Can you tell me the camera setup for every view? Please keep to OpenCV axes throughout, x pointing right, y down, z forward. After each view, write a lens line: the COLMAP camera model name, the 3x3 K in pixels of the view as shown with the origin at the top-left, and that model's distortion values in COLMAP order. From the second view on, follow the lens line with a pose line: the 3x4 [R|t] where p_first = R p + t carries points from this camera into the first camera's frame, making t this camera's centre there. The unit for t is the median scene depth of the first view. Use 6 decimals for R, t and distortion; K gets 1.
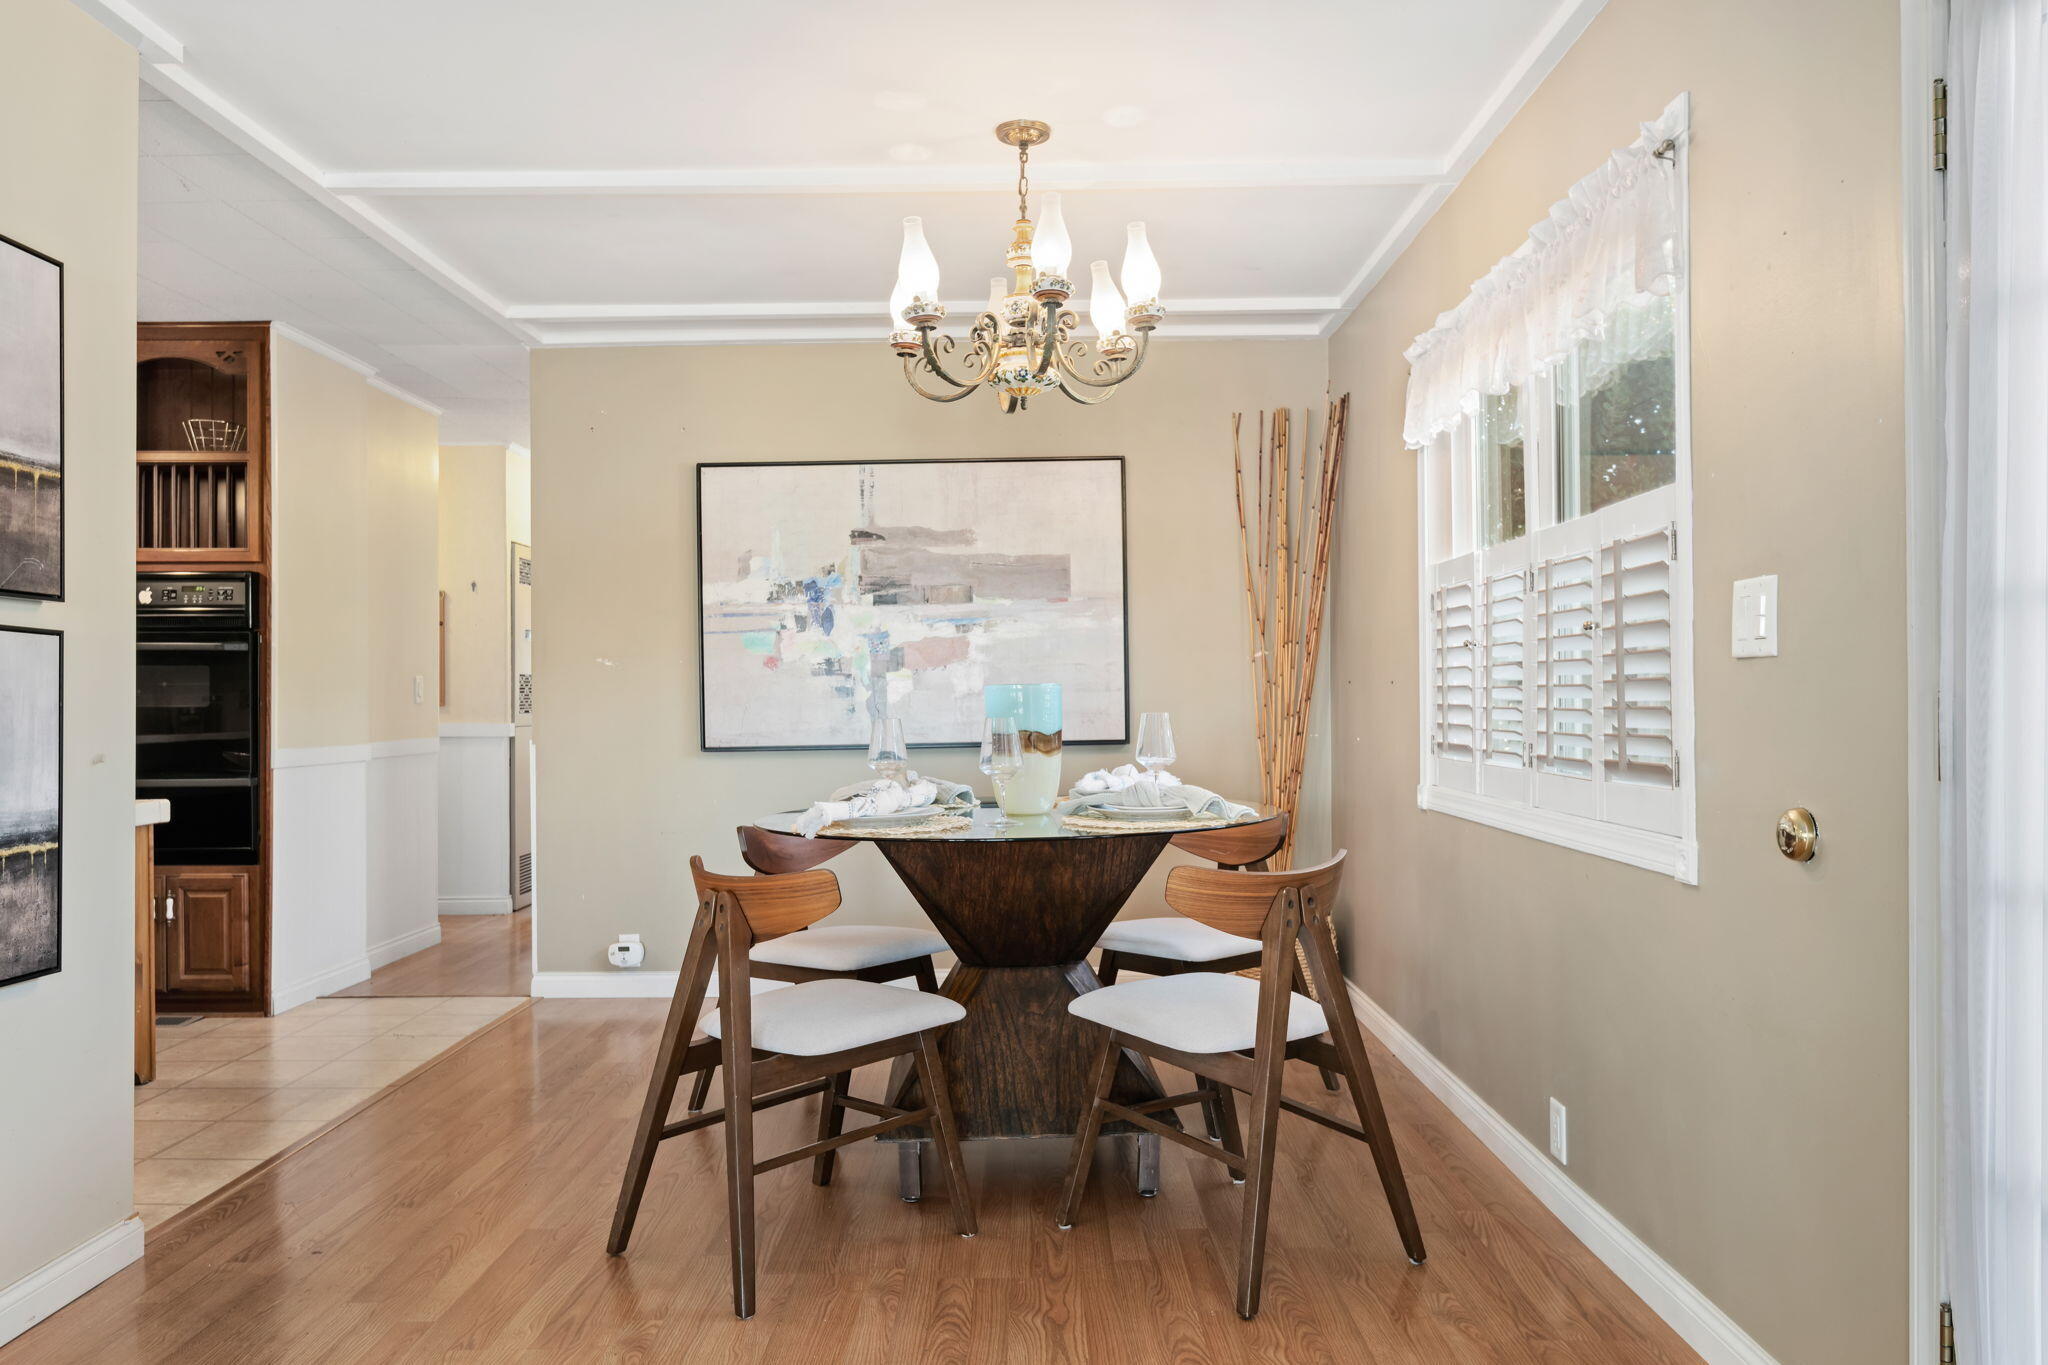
lens RADIAL K [[1433.1, 0, 1027.2], [0, 1433.1, 690.5], [0, 0, 1]] dist [0.003368, 0.001489]
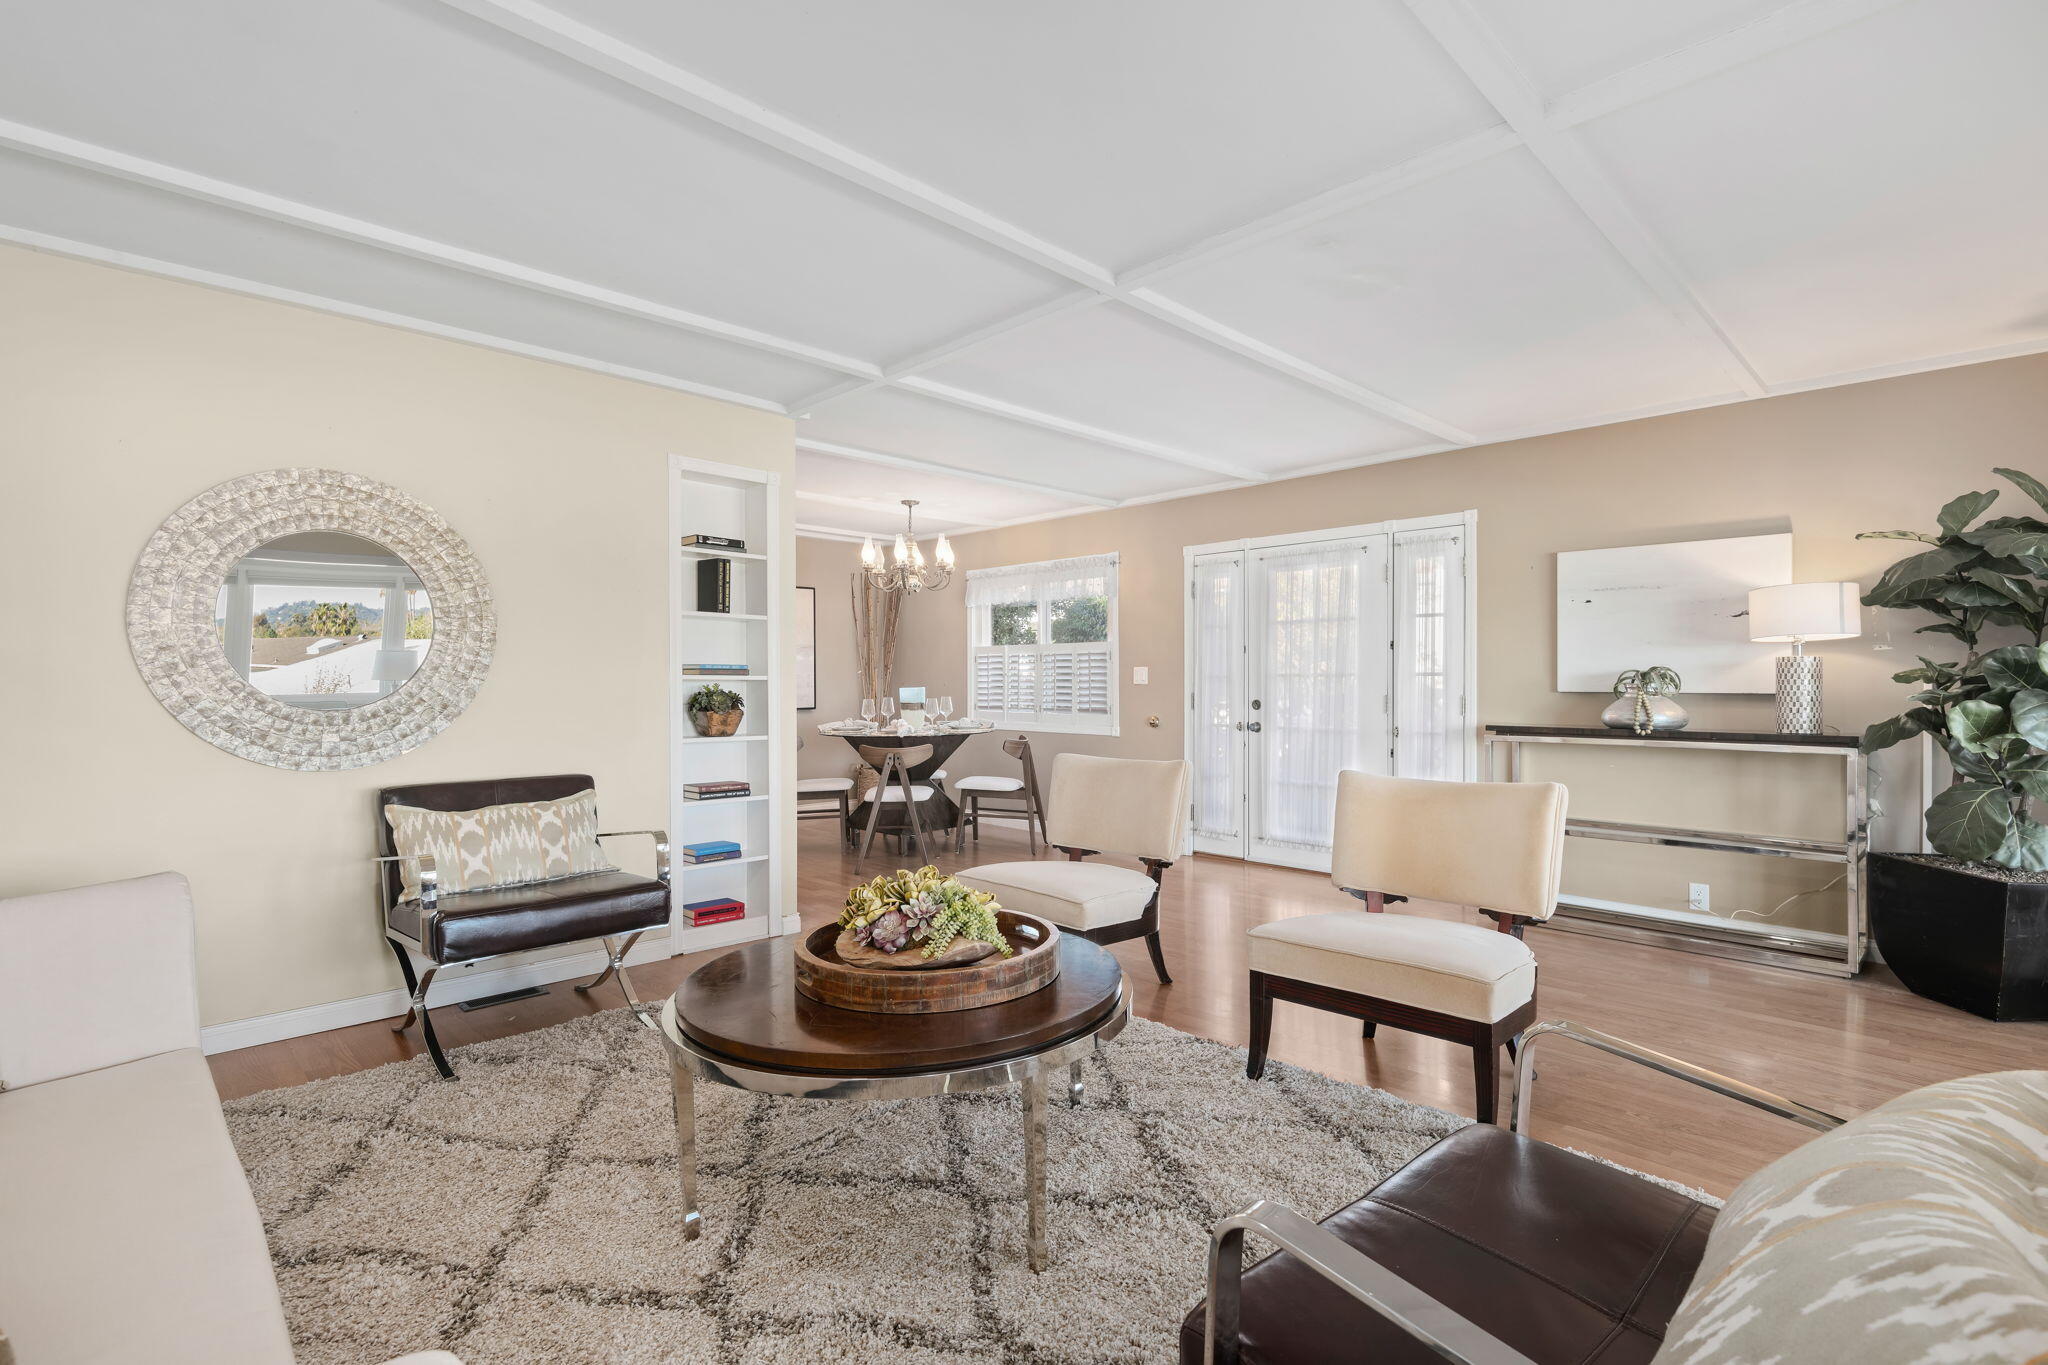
lens RADIAL K [[953.8, 0, 1033.2], [0, 953.8, 691.1], [0, 0, 1]] dist [-0.000554, -0.000293]
pose [[0.710757, -0.001890, 0.703436, -1.125497], [-0.008721, 0.999896, 0.011499, -0.020532], [-0.703384, -0.014308, 0.710666, -0.555800]]
